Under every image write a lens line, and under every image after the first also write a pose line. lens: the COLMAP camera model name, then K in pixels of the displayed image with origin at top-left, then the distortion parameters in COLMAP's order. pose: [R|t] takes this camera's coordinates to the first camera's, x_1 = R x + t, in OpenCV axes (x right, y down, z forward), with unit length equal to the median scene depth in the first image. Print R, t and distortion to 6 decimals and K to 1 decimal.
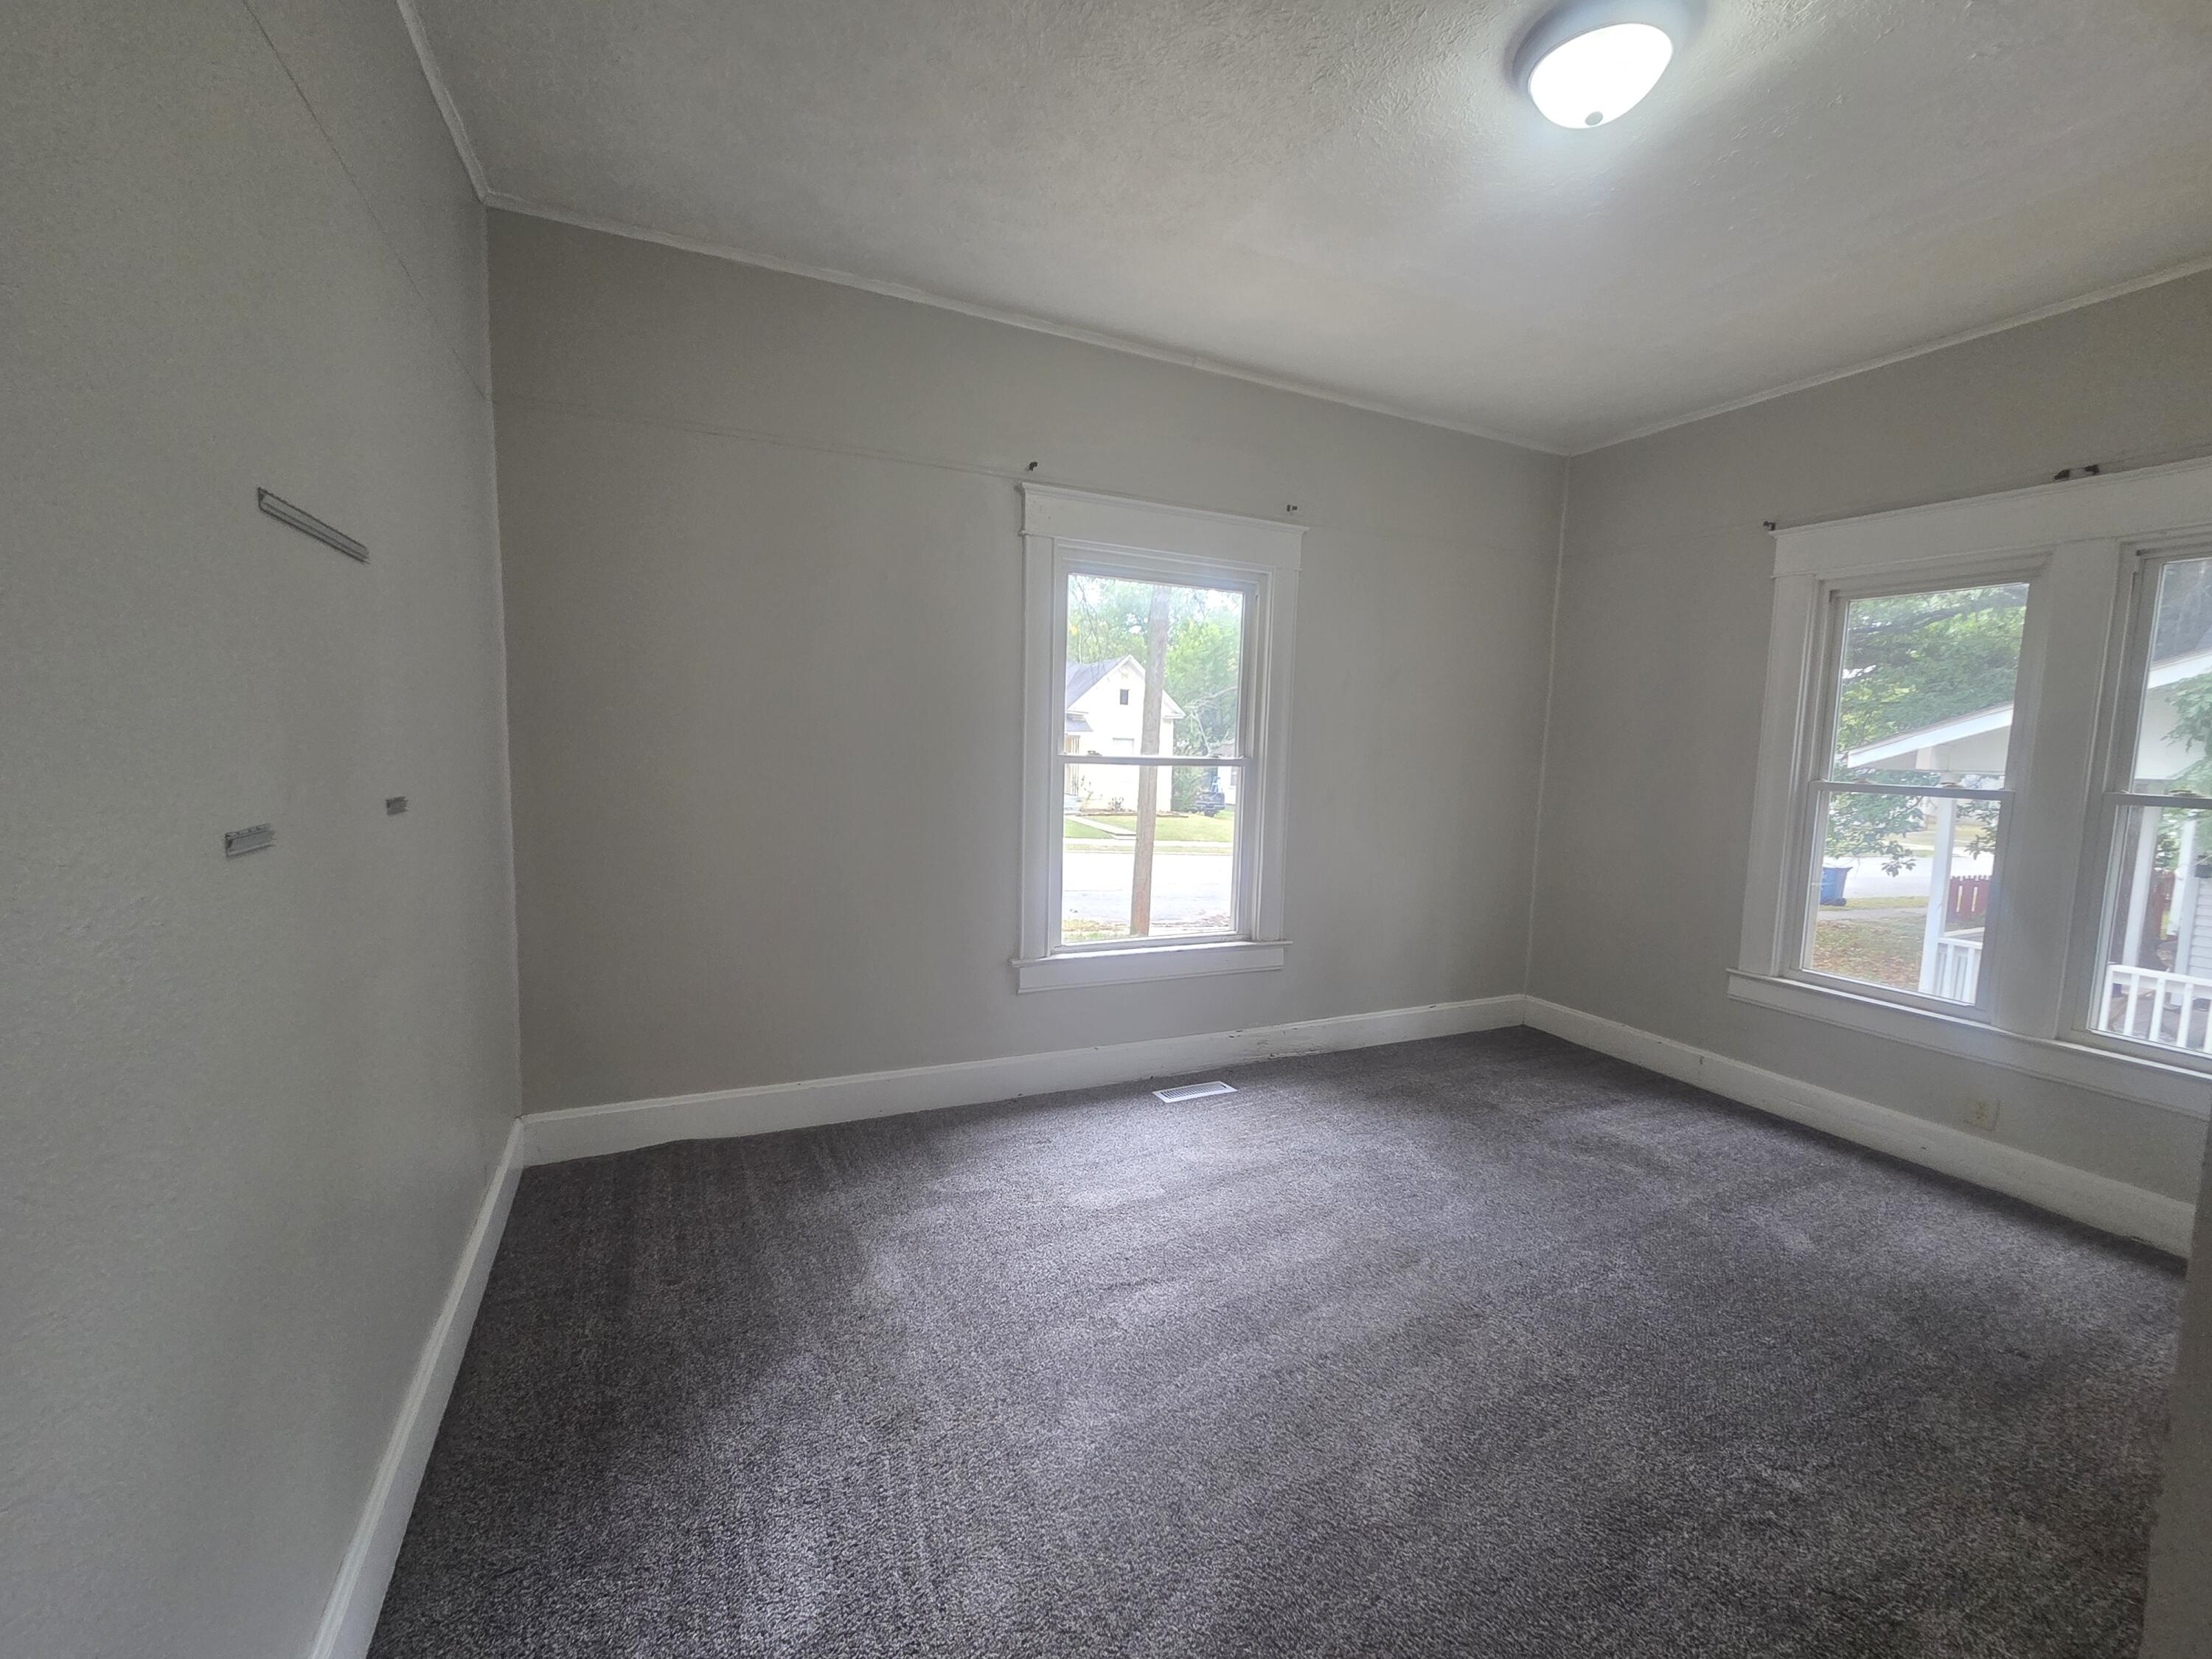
lens RADIAL K [[933.9, 0, 1116.2], [0, 933.9, 834.7], [0, 0, 1]] dist [0.001988, 0.000184]
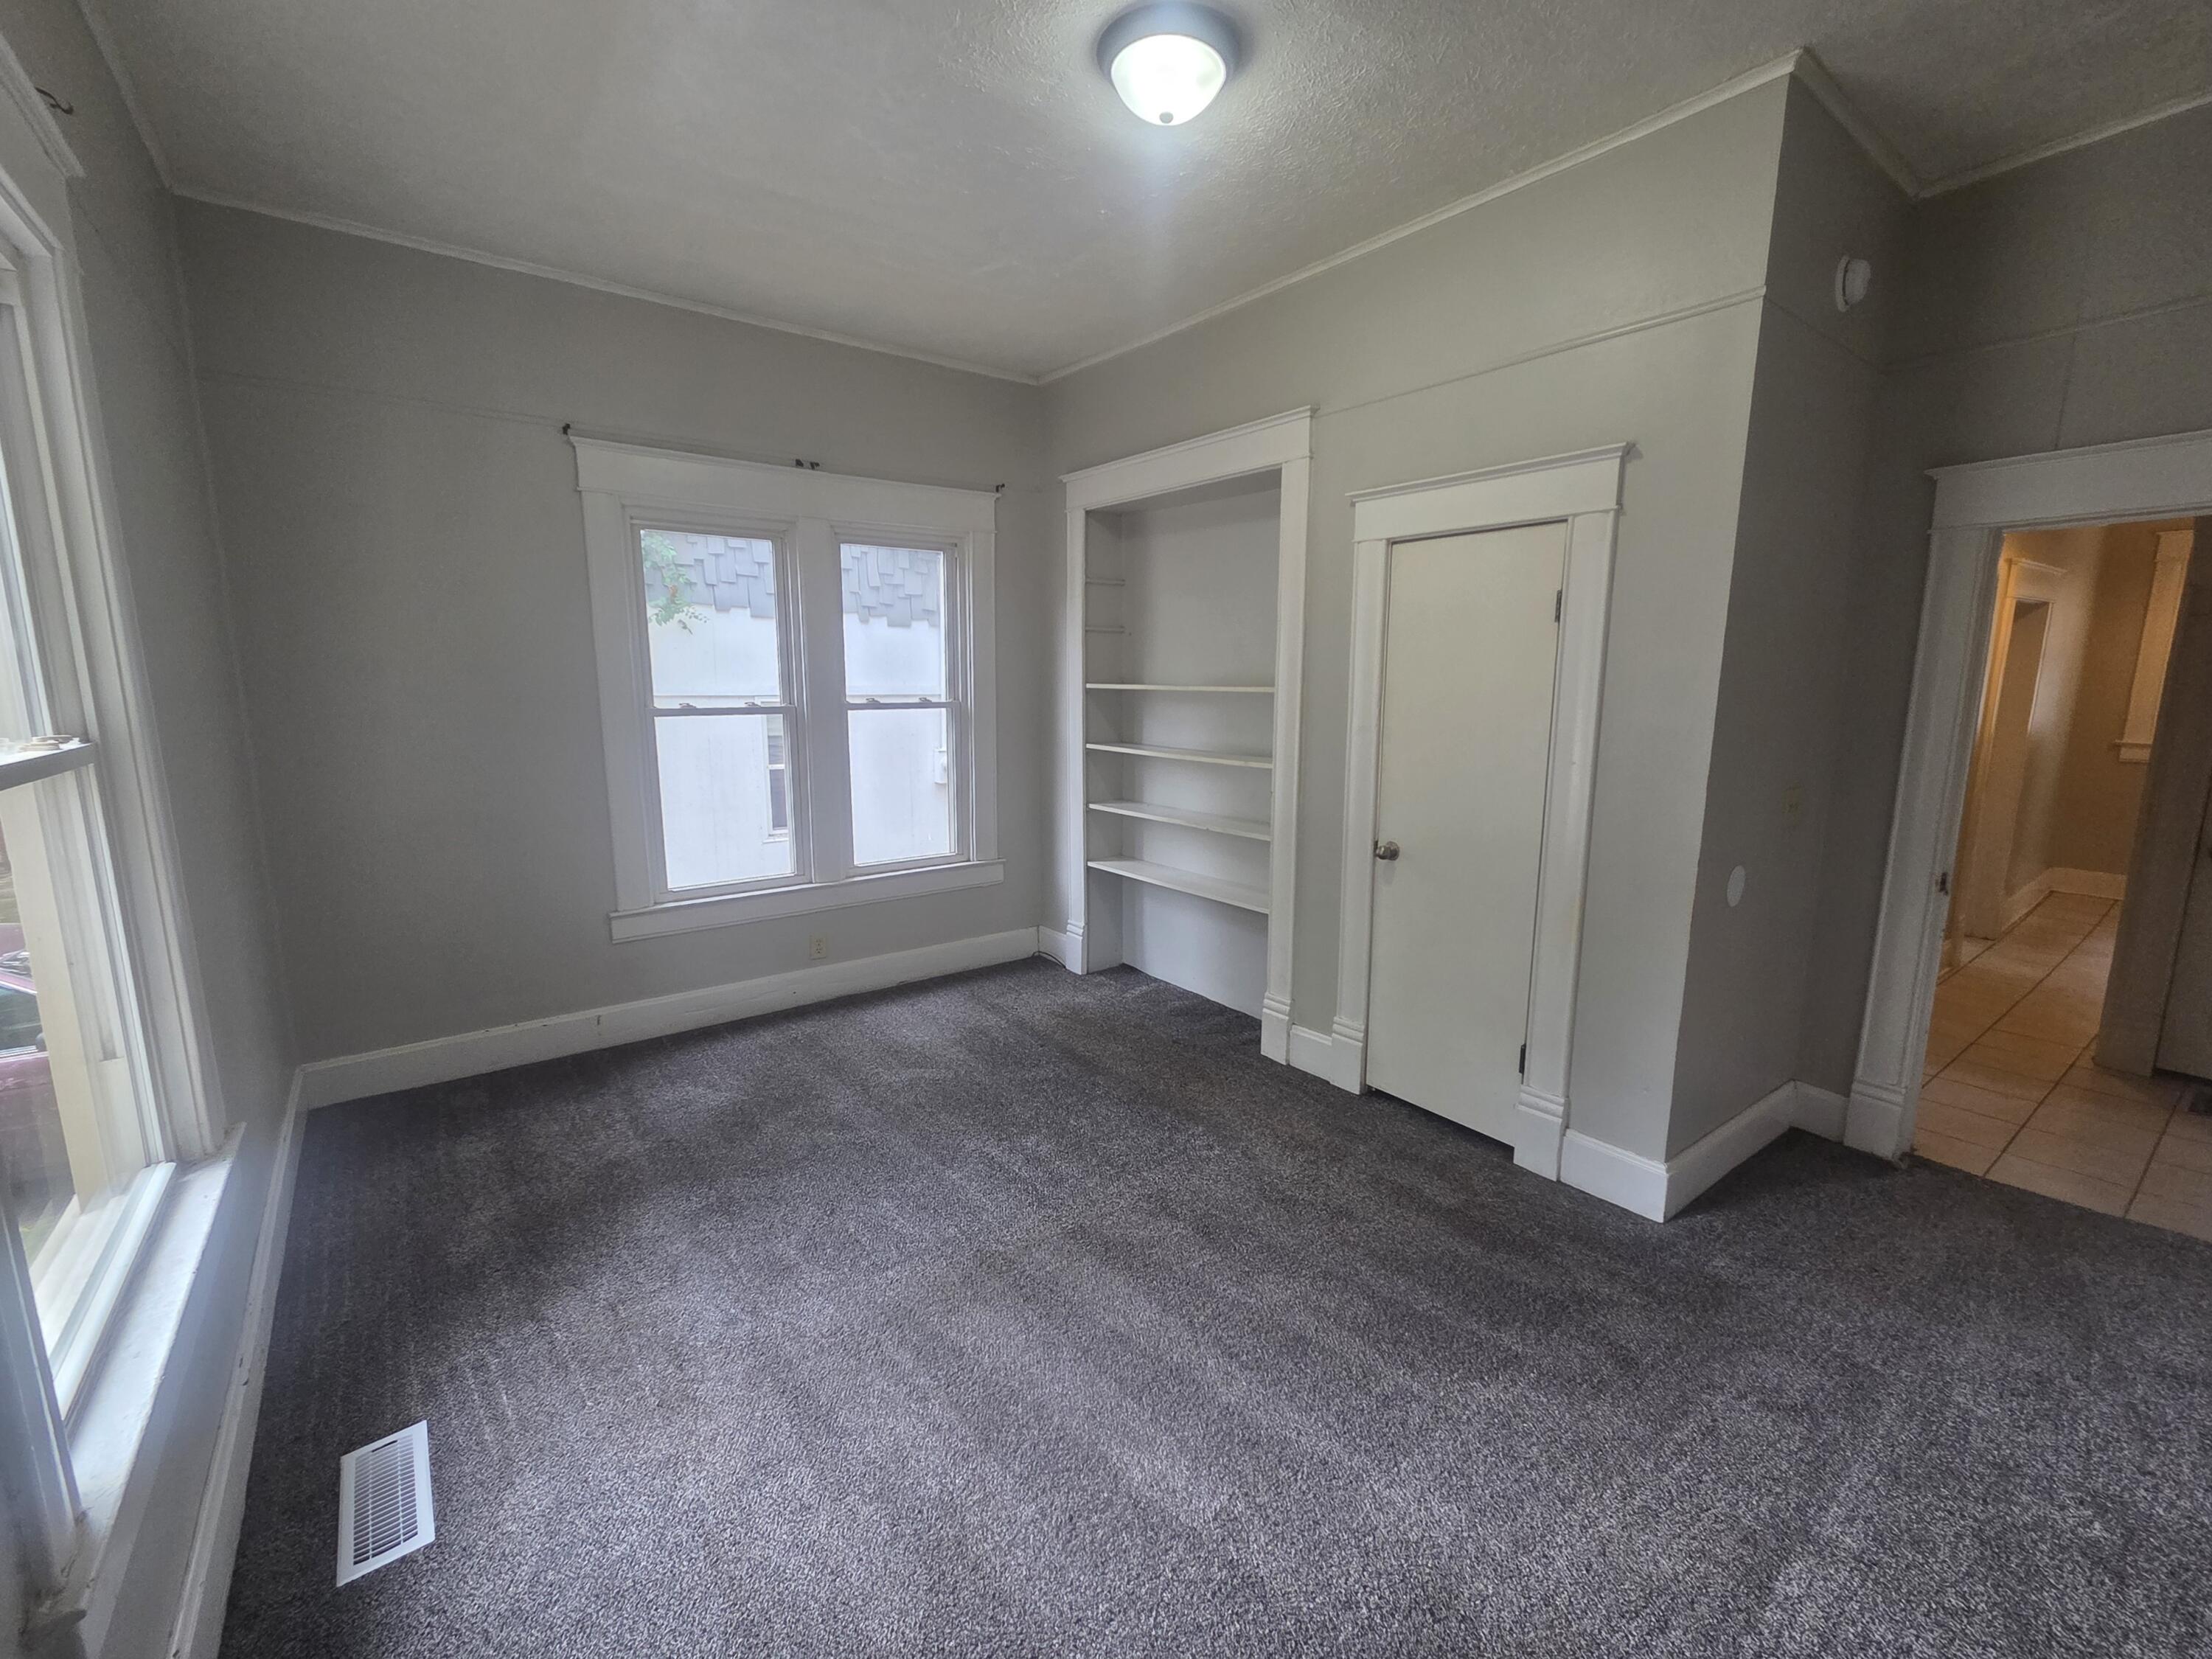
lens RADIAL K [[933.9, 0, 1116.2], [0, 933.9, 834.7], [0, 0, 1]] dist [0.001988, 0.000184]
pose [[-0.216710, -0.192717, 0.957025, -0.408830], [0.092202, 0.971899, 0.216590, -0.109023], [-0.971872, 0.135177, -0.192852, 0.811998]]
